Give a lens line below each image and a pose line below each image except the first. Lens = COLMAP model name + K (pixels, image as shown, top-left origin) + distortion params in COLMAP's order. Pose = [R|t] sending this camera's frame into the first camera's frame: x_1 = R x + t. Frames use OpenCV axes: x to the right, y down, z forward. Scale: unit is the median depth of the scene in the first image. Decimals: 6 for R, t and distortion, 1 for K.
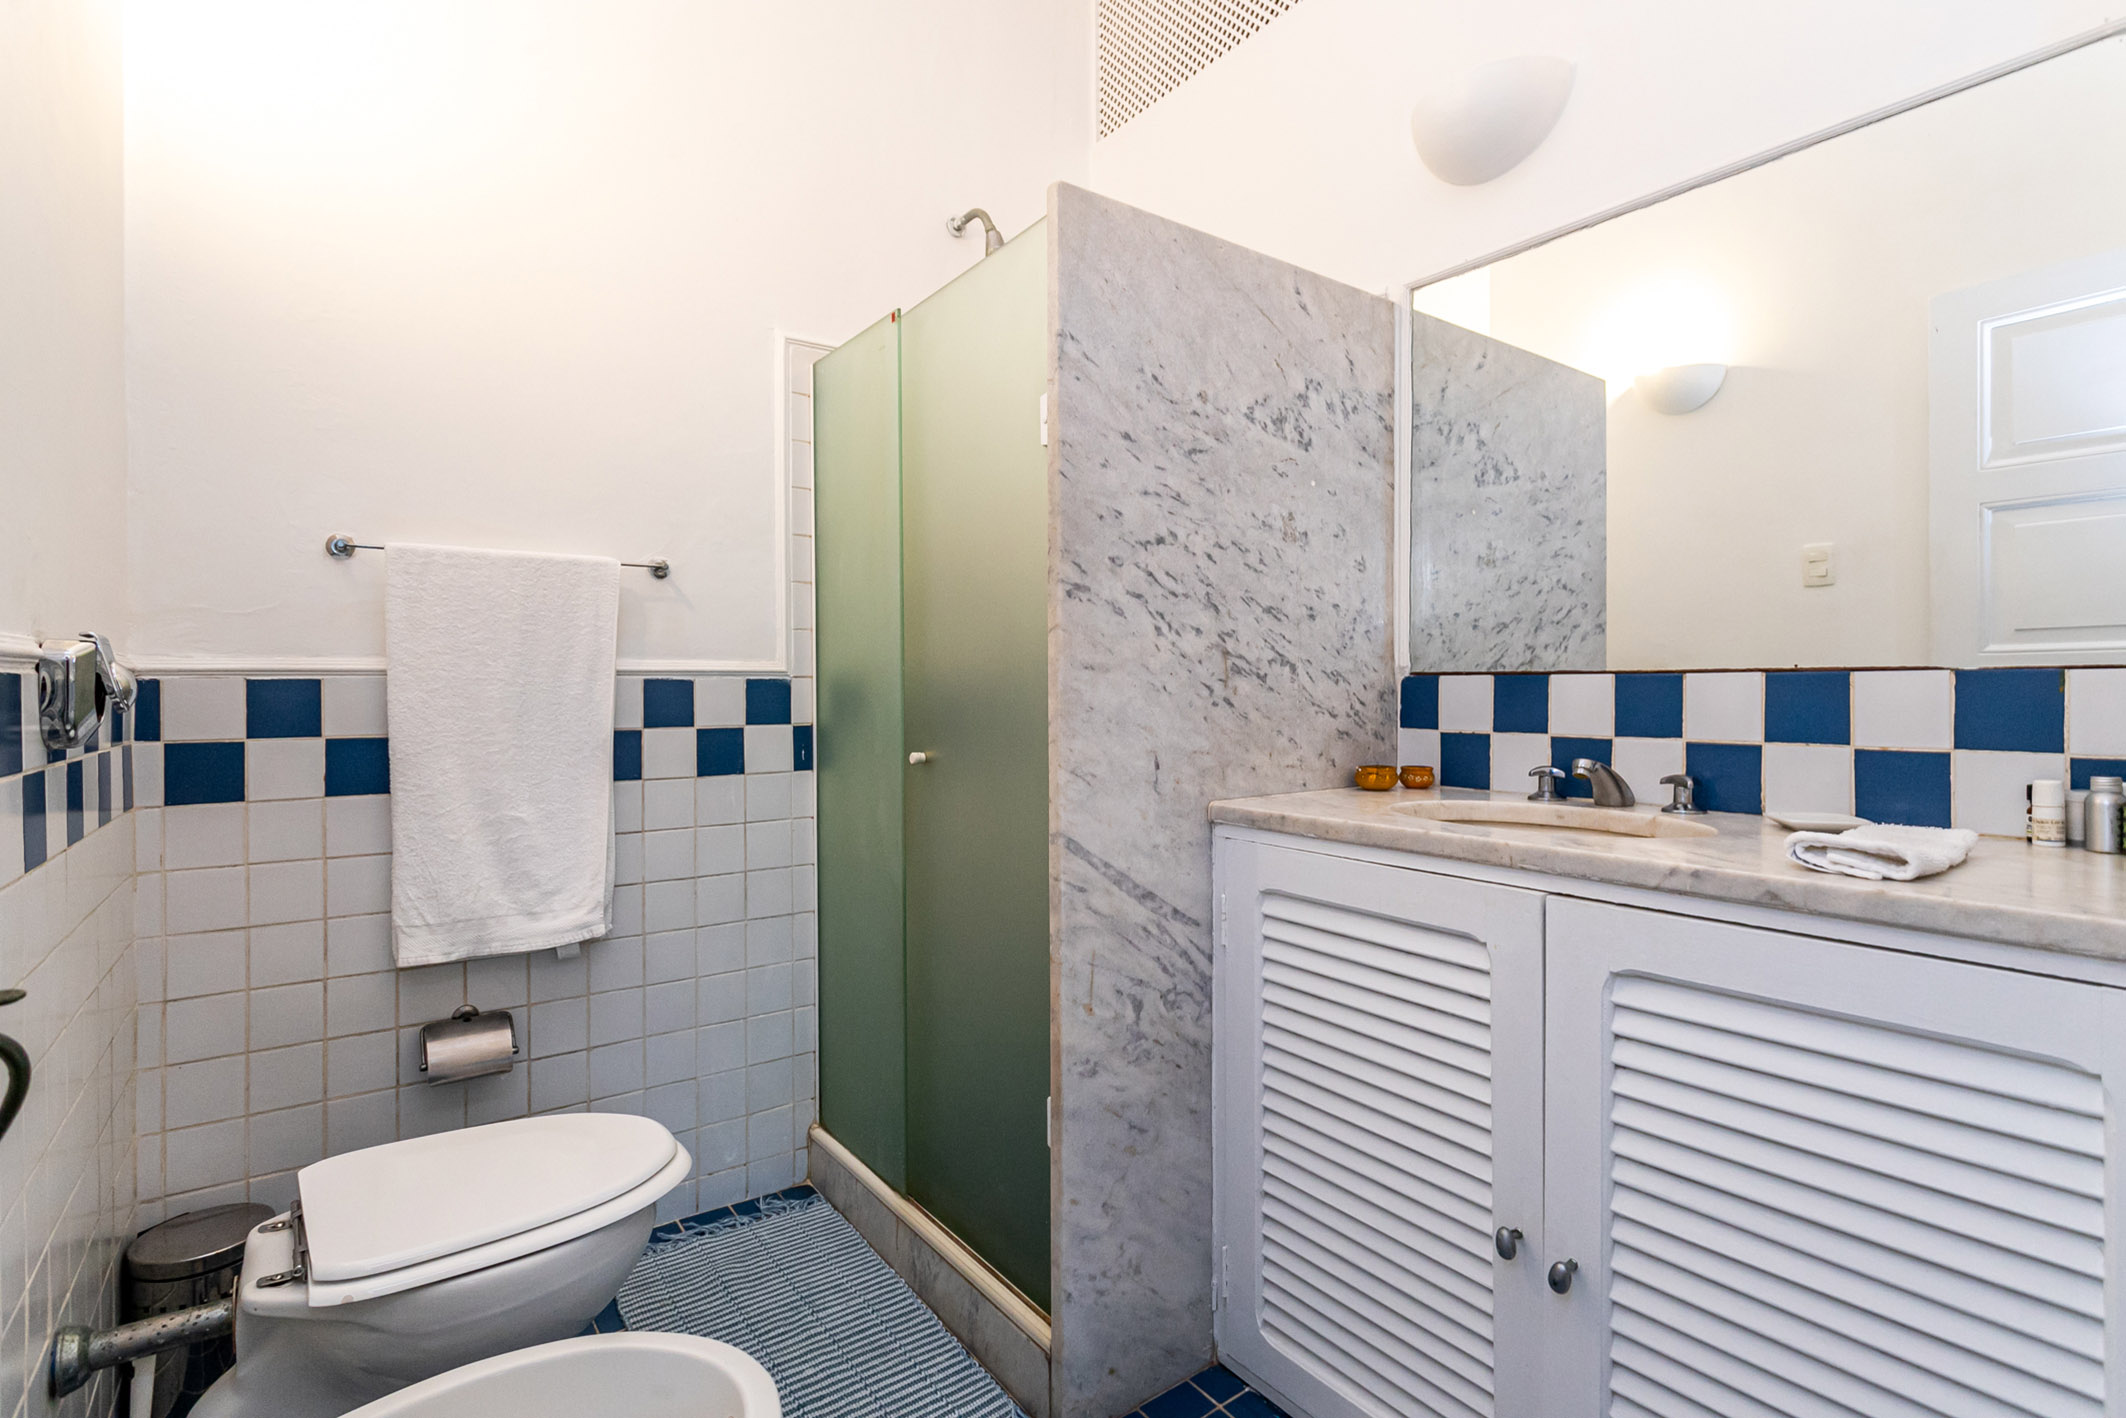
lens RADIAL K [[1000.7, 0, 1051.6], [0, 1000.7, 697.4], [0, 0, 1]] dist [-0.000560, 0.000637]
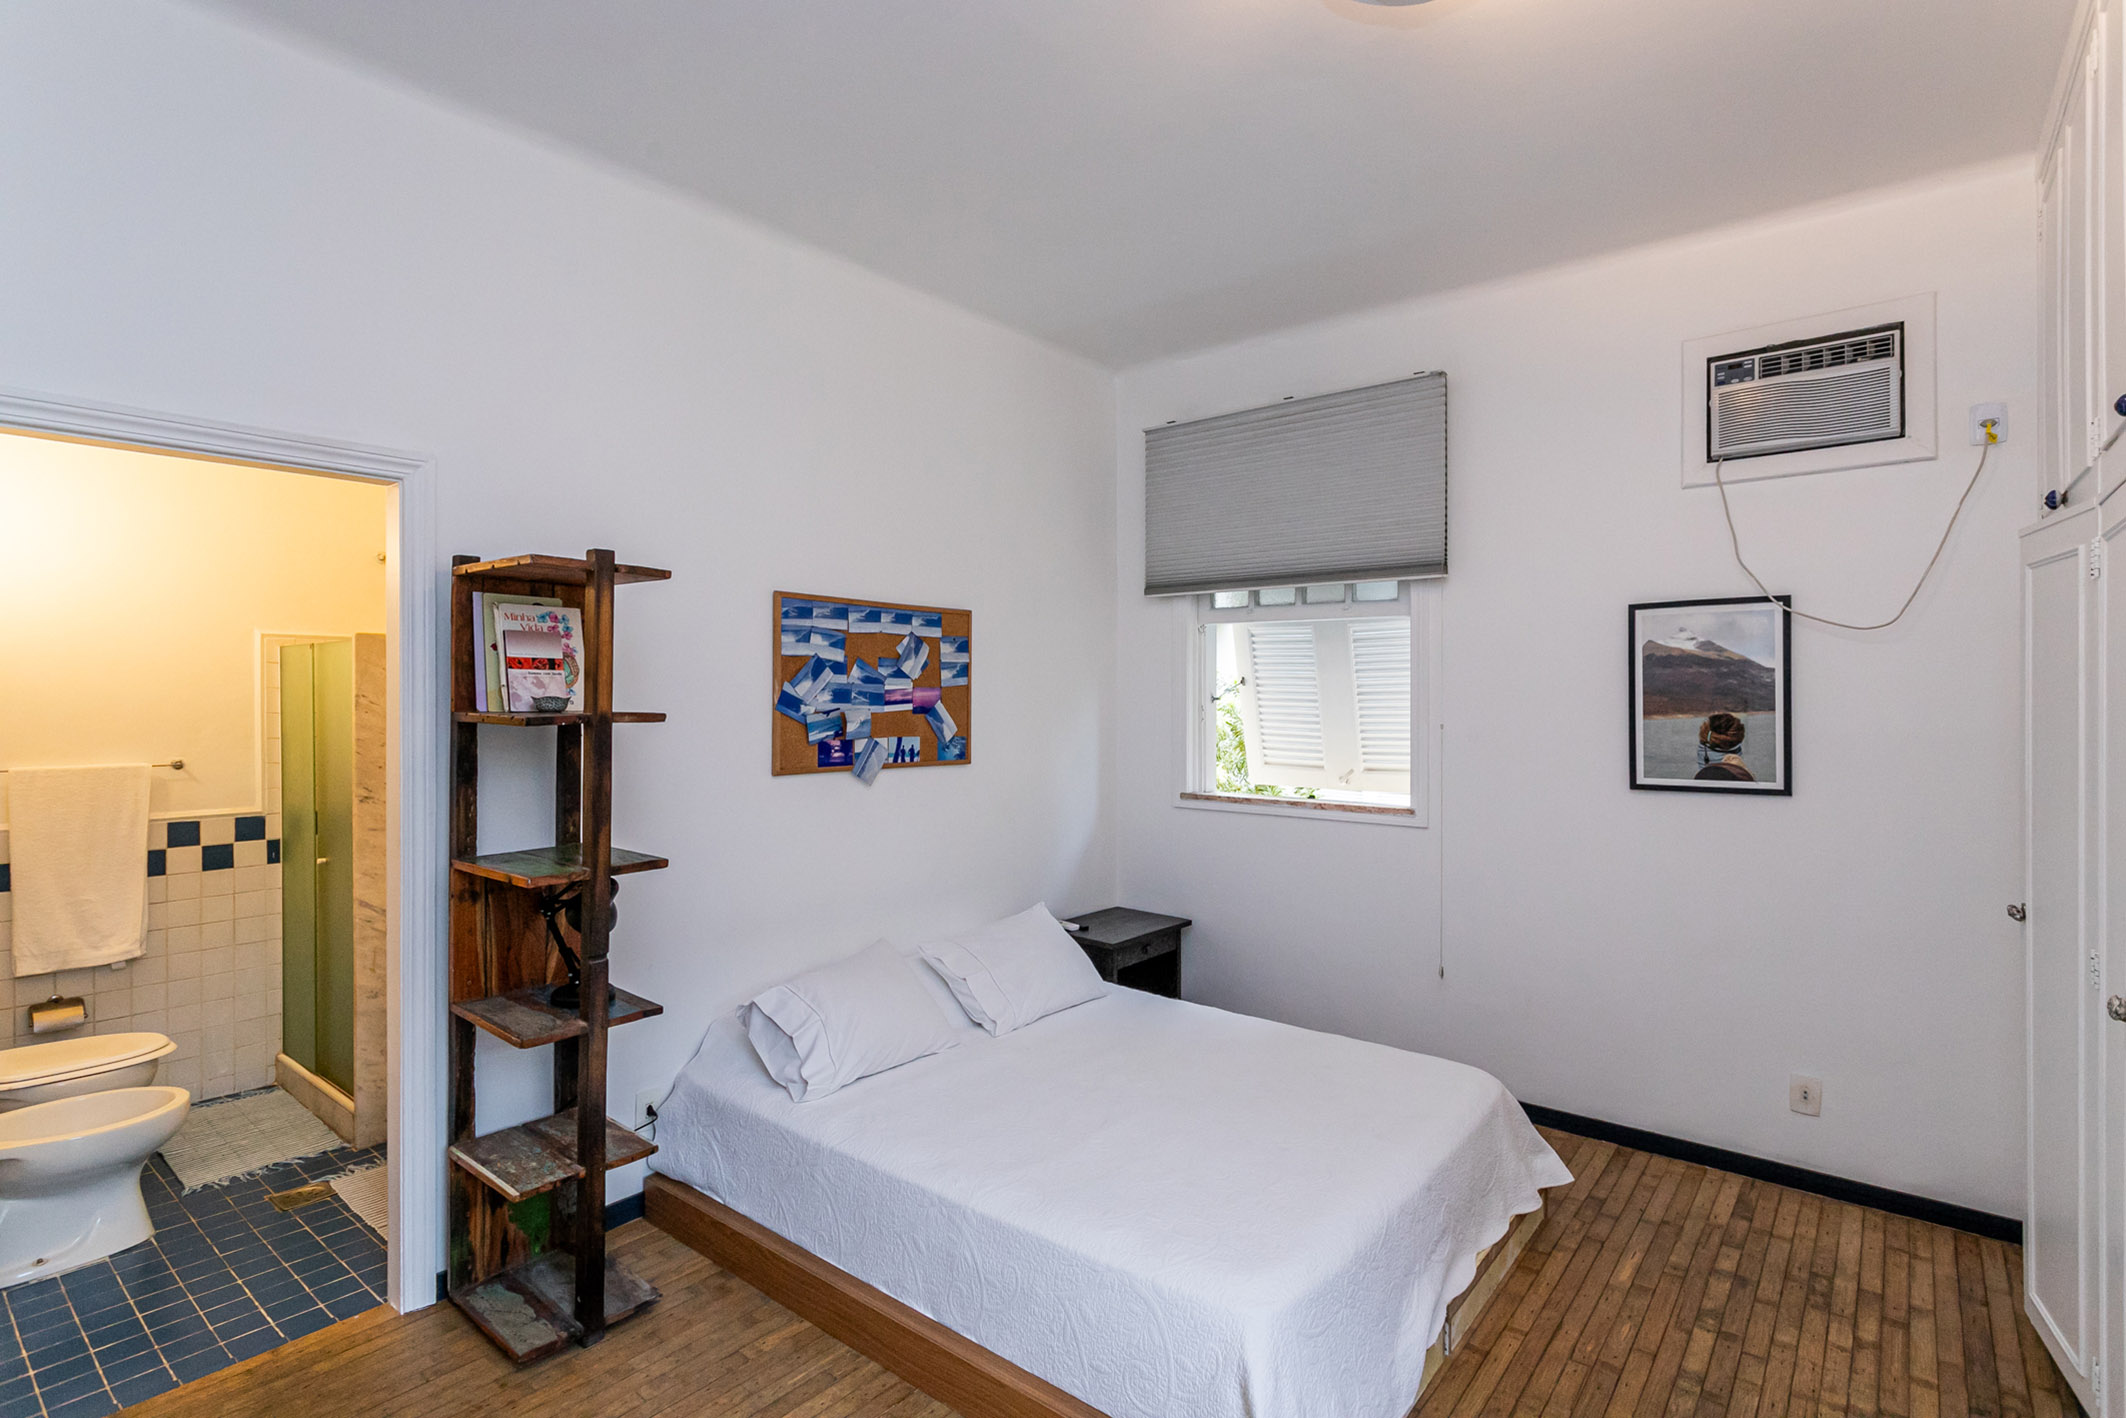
lens RADIAL K [[1029.6, 0, 1063.0], [0, 1029.6, 703.7], [0, 0, 1]] dist [0.000939, 0.000563]
pose [[0.965045, 0.001676, 0.262079, 0.777132], [-0.001223, 0.999997, -0.001893, -0.259496], [-0.262082, 0.001506, 0.965044, -1.444248]]
